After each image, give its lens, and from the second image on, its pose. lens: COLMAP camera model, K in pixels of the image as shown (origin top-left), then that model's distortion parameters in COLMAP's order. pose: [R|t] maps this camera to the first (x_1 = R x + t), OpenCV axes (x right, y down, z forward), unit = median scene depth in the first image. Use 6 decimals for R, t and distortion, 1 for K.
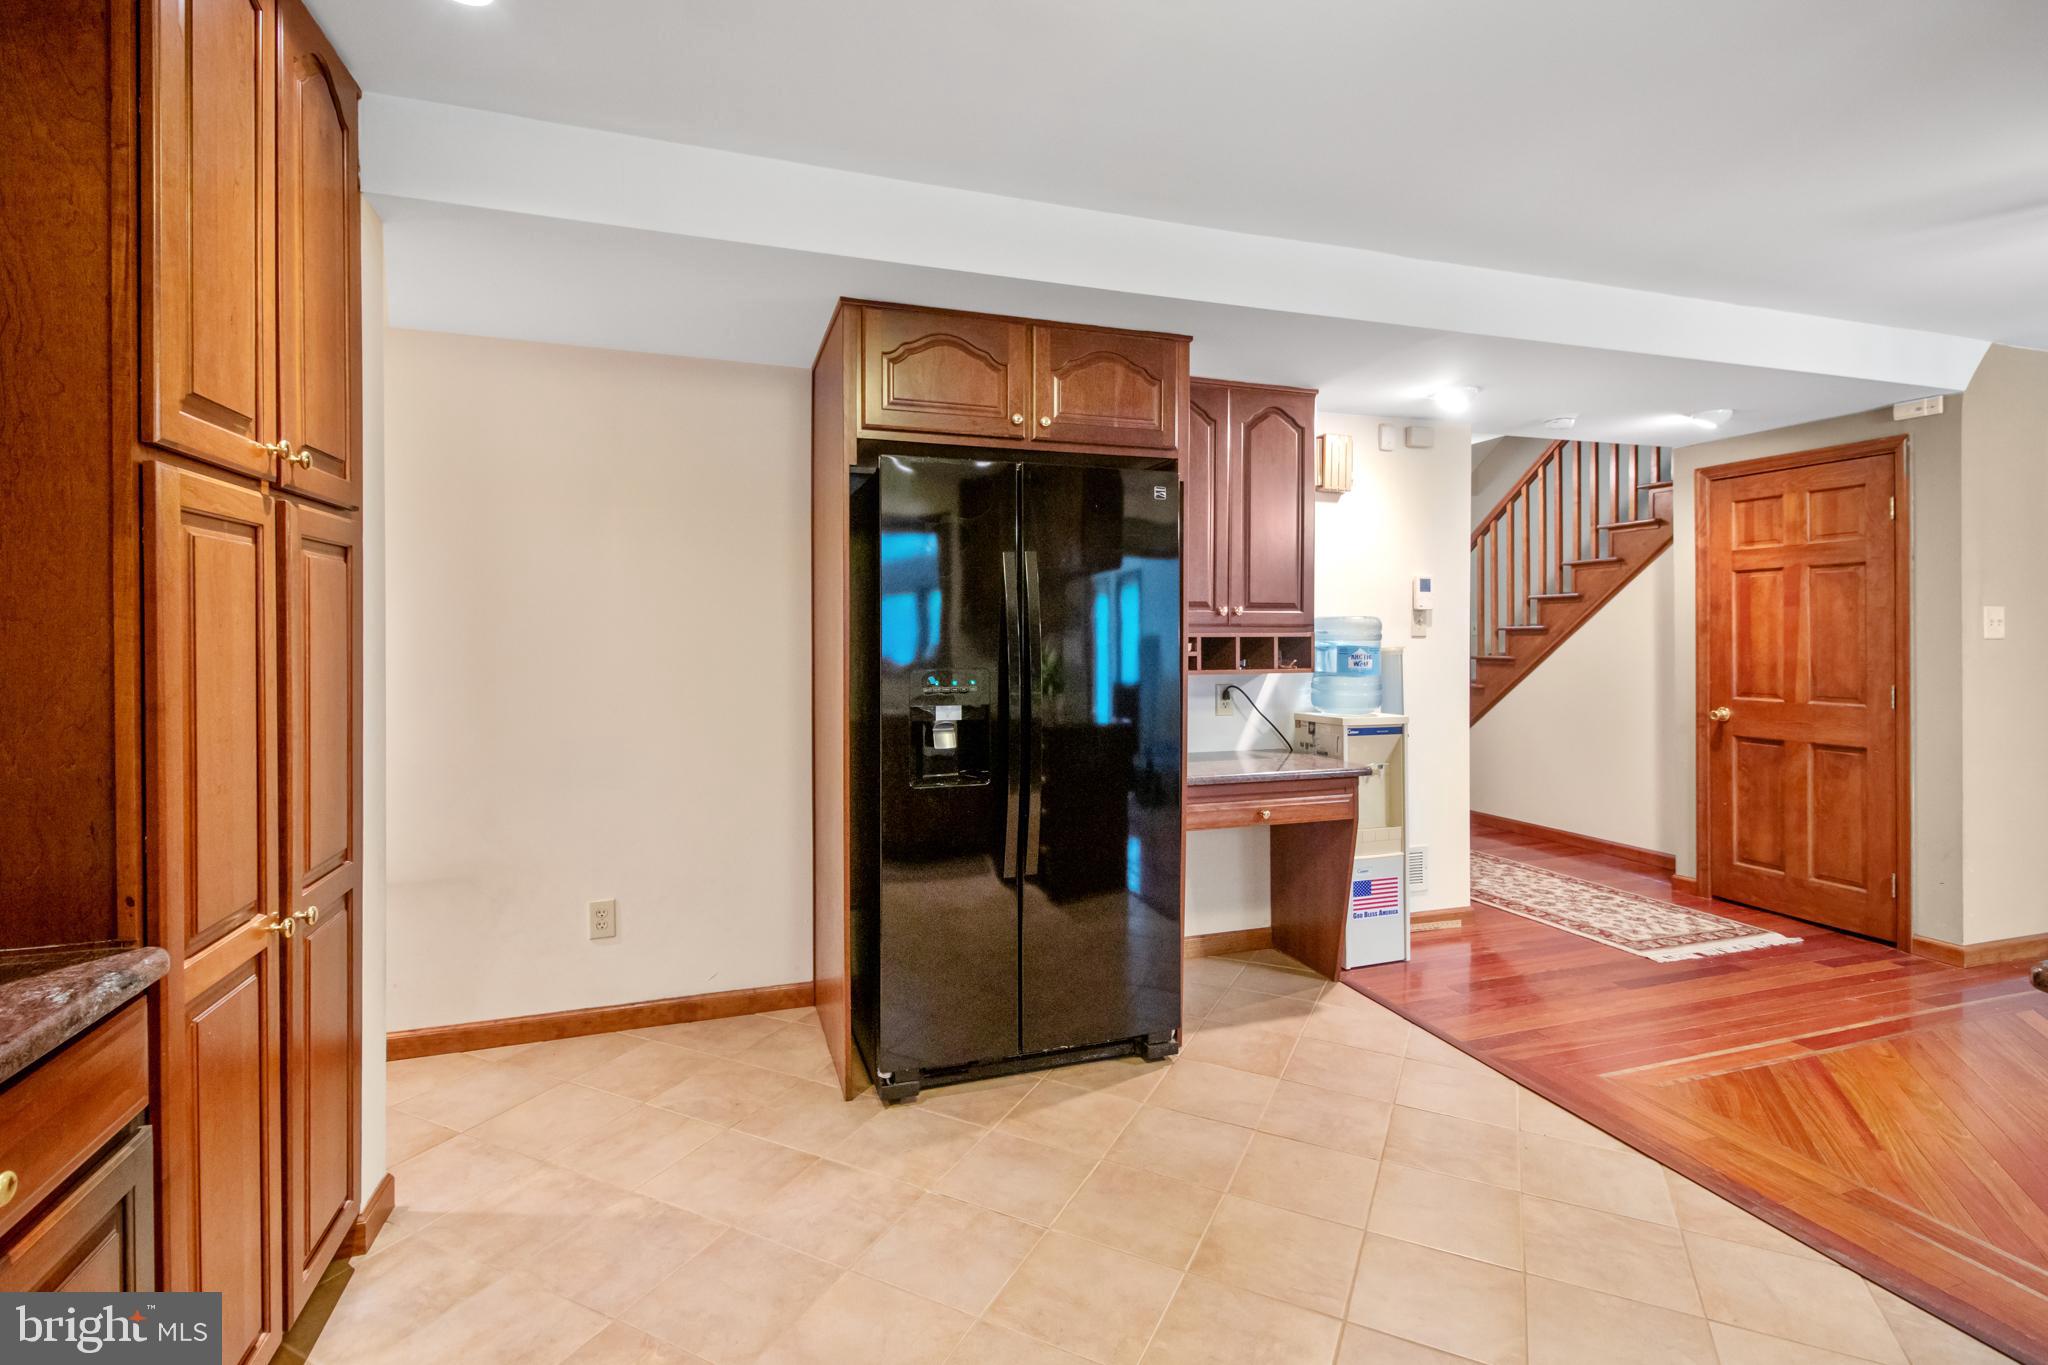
lens RADIAL K [[953.5, 0, 1031.4], [0, 953.5, 631.3], [0, 0, 1]] dist [0.015648, -0.007740]
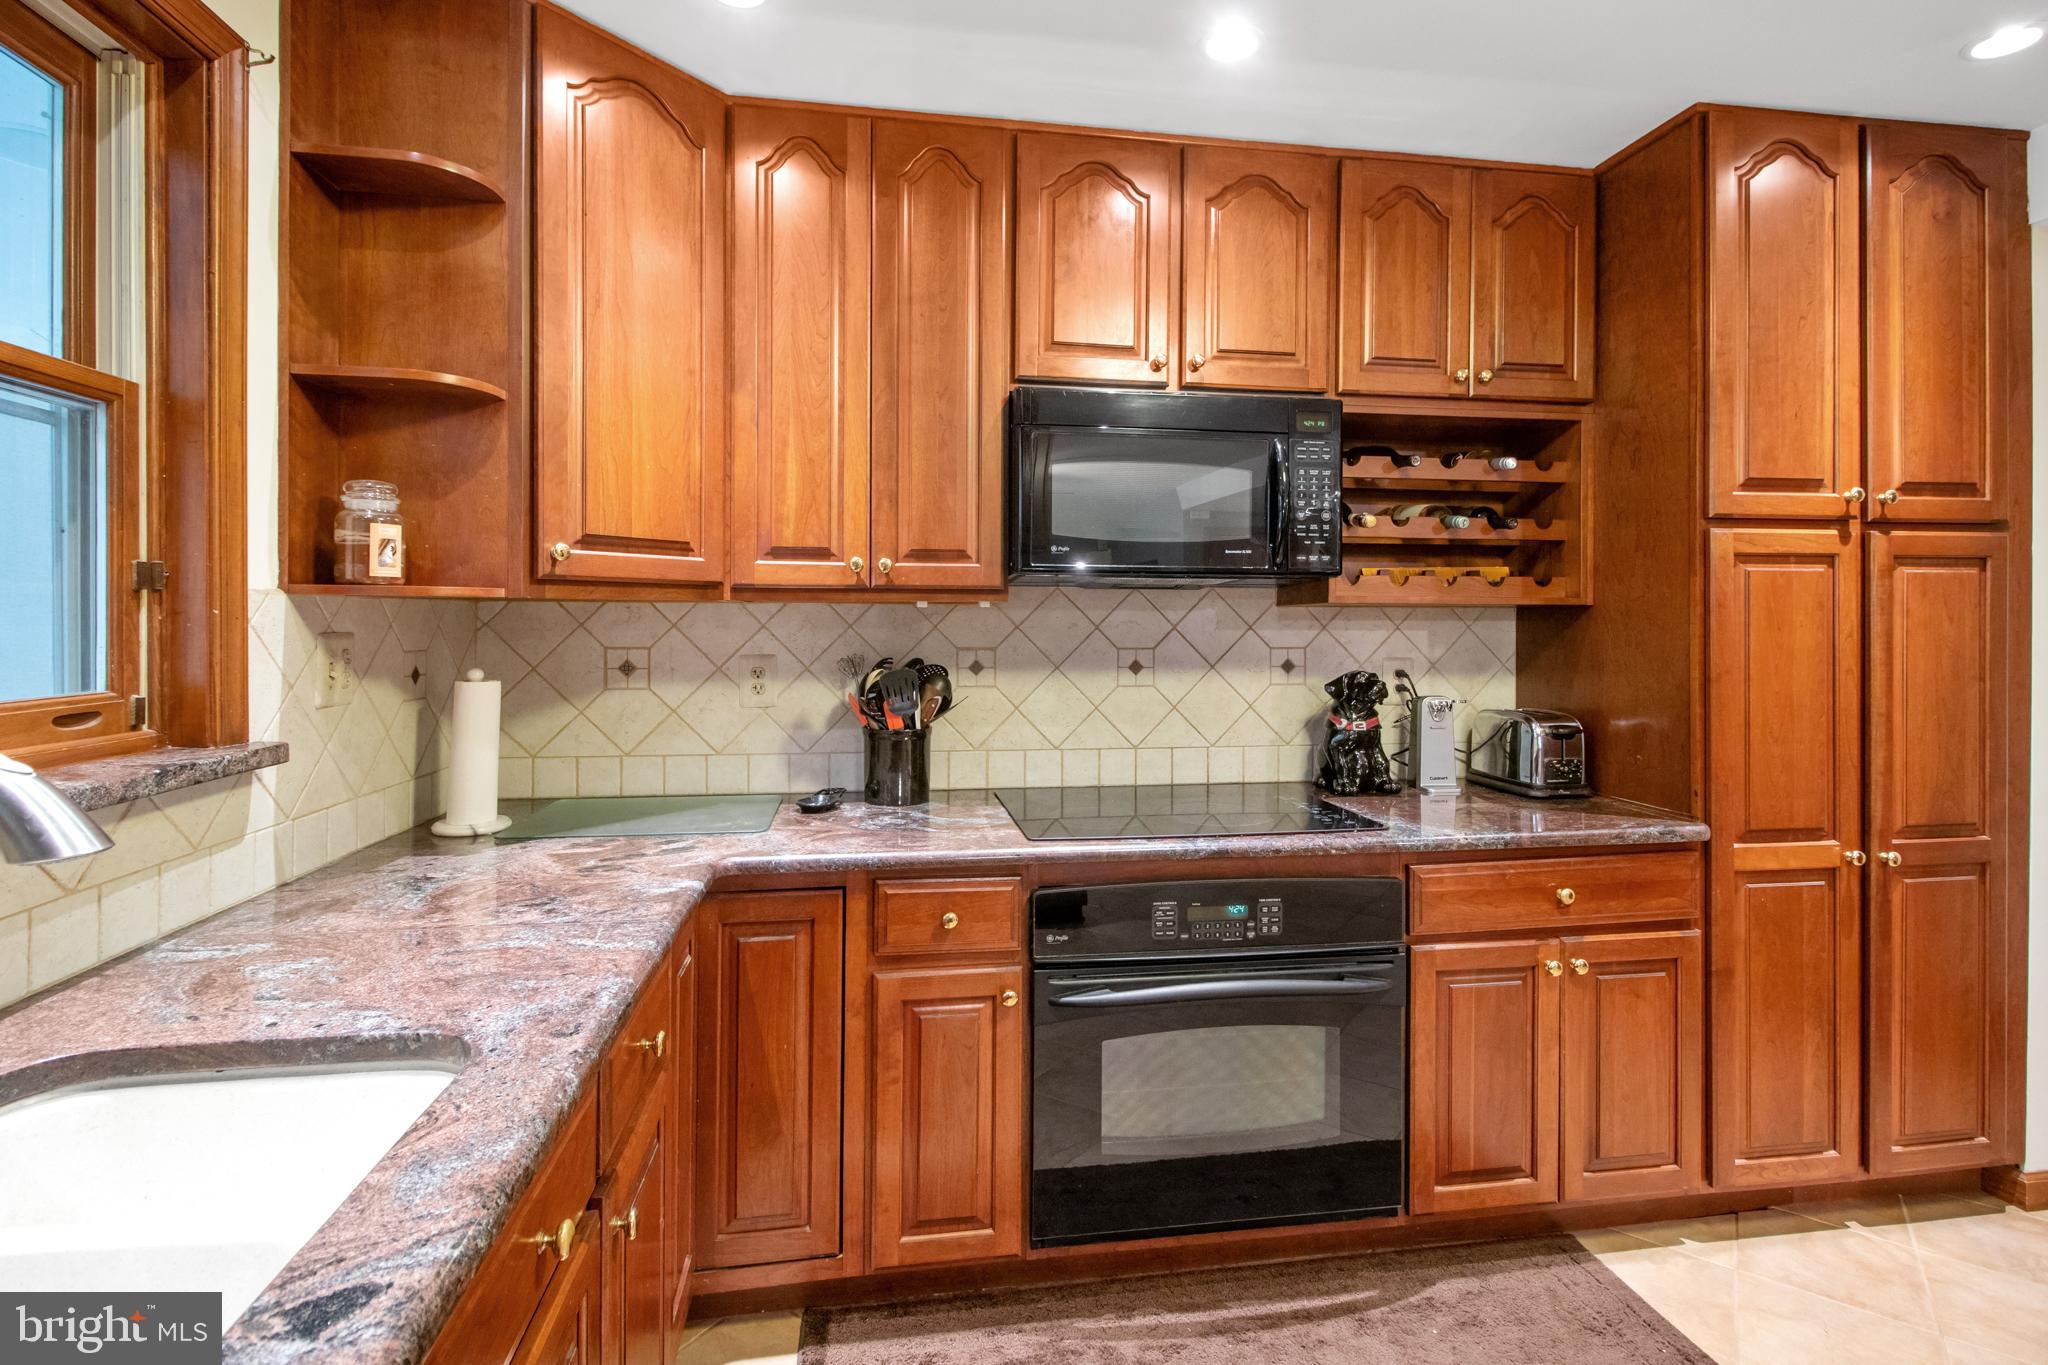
lens RADIAL K [[953.5, 0, 1035.8], [0, 953.5, 621.5], [0, 0, 1]] dist [0.015648, -0.007740]
pose [[-0.163061, -0.001390, -0.986615, 0.709266], [-0.002081, 0.999997, -0.001065, -0.011429], [0.986614, 0.001879, -0.163064, 0.106097]]
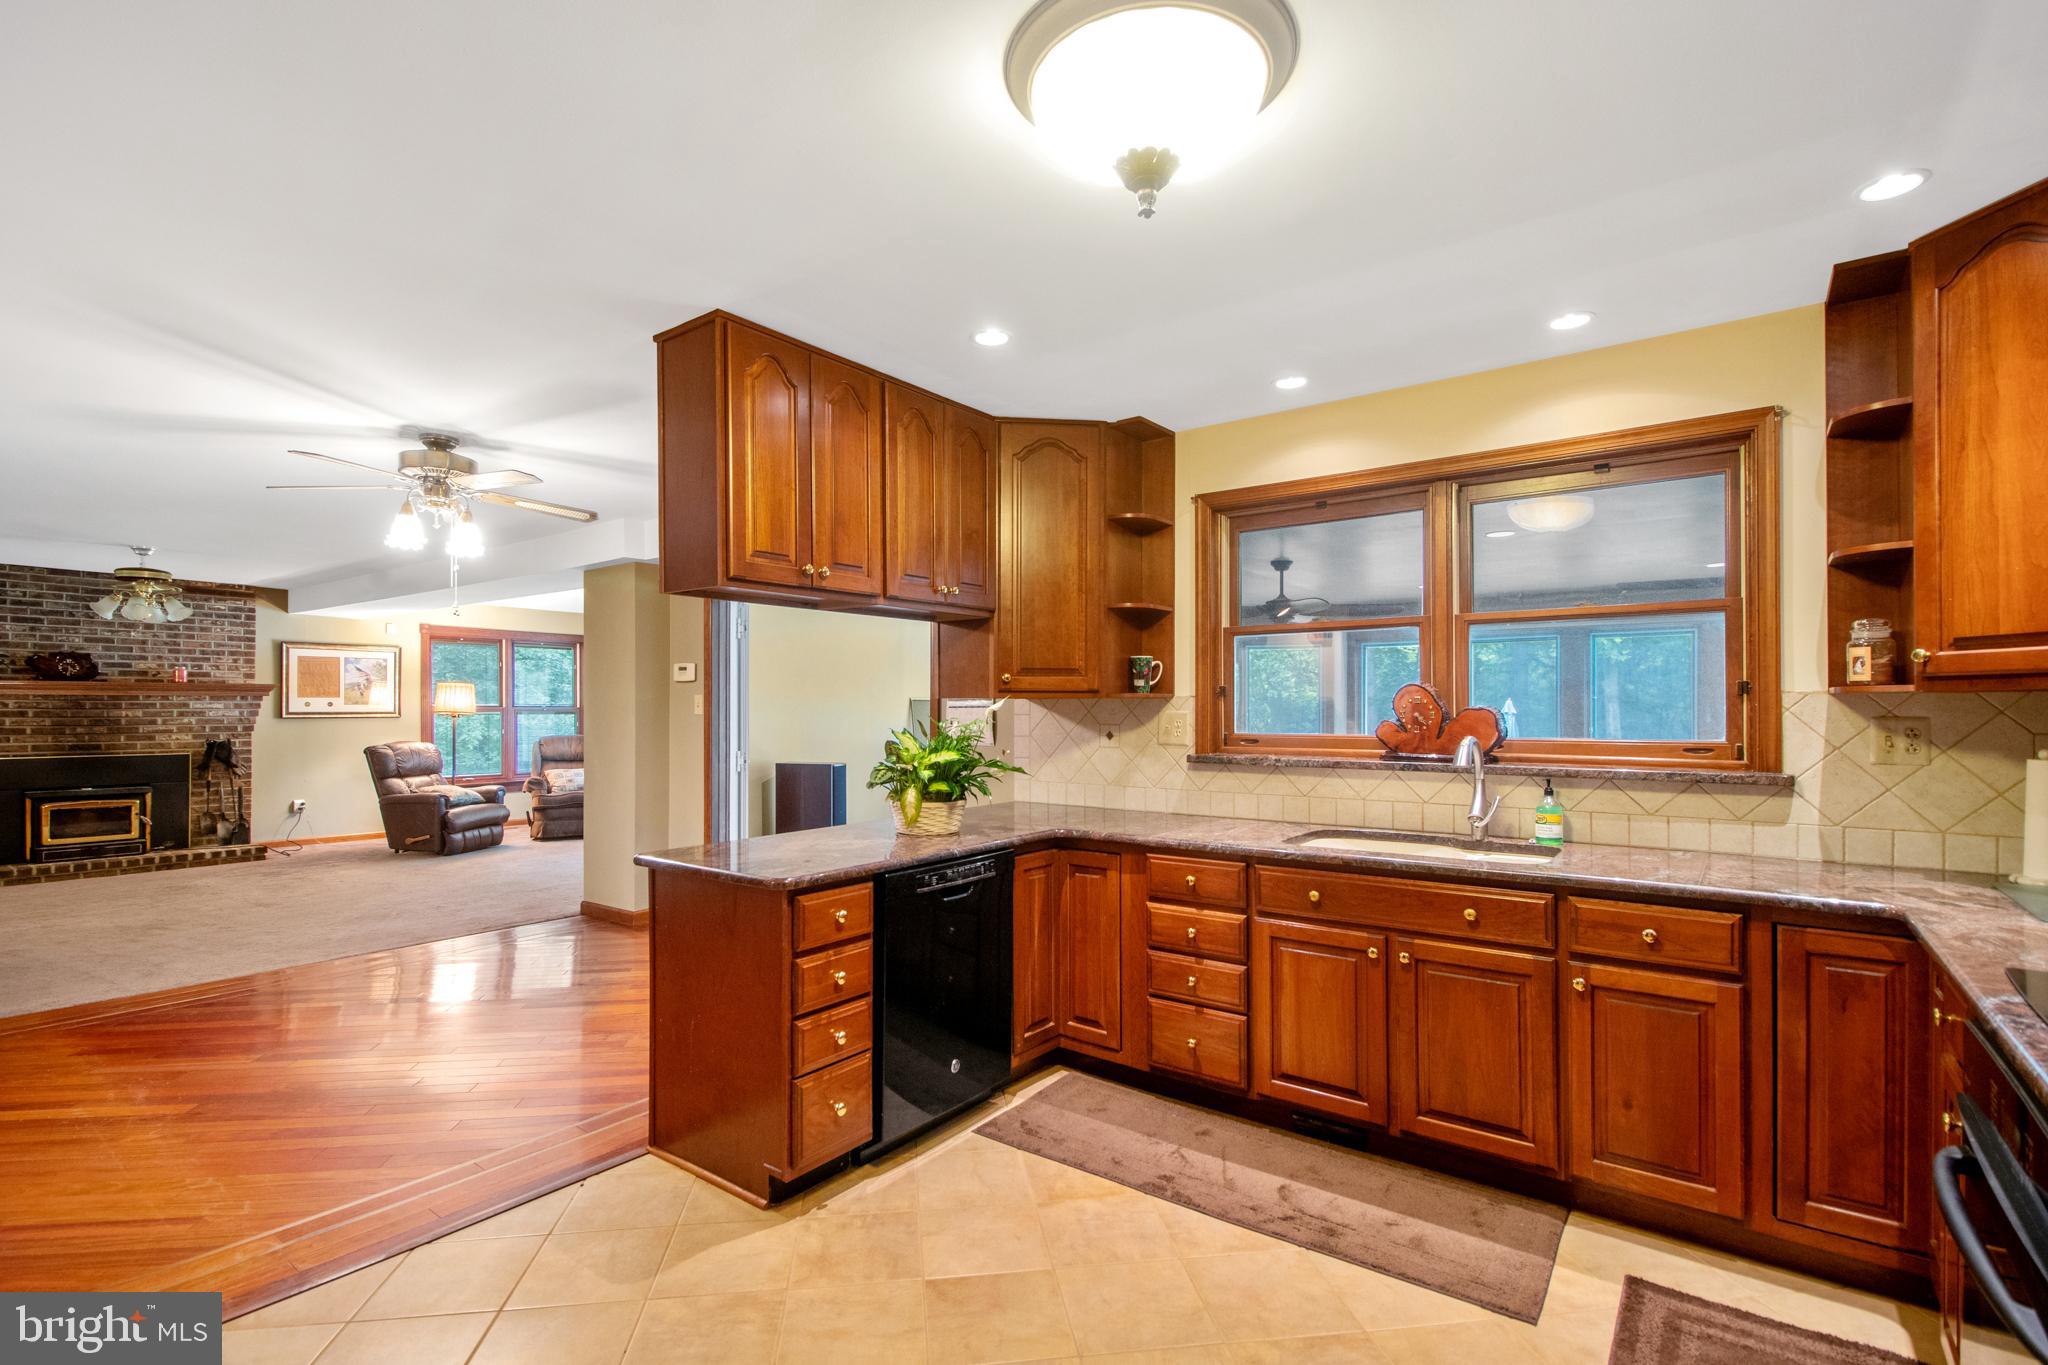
lens RADIAL K [[953.5, 0, 1029.4], [0, 953.5, 703.9], [0, 0, 1]] dist [0.015648, -0.007740]
pose [[-0.561403, 0.002183, 0.827540, -0.731387], [-0.002533, 0.999987, -0.004356, -0.009611], [-0.827539, -0.004542, -0.561390, 1.309525]]
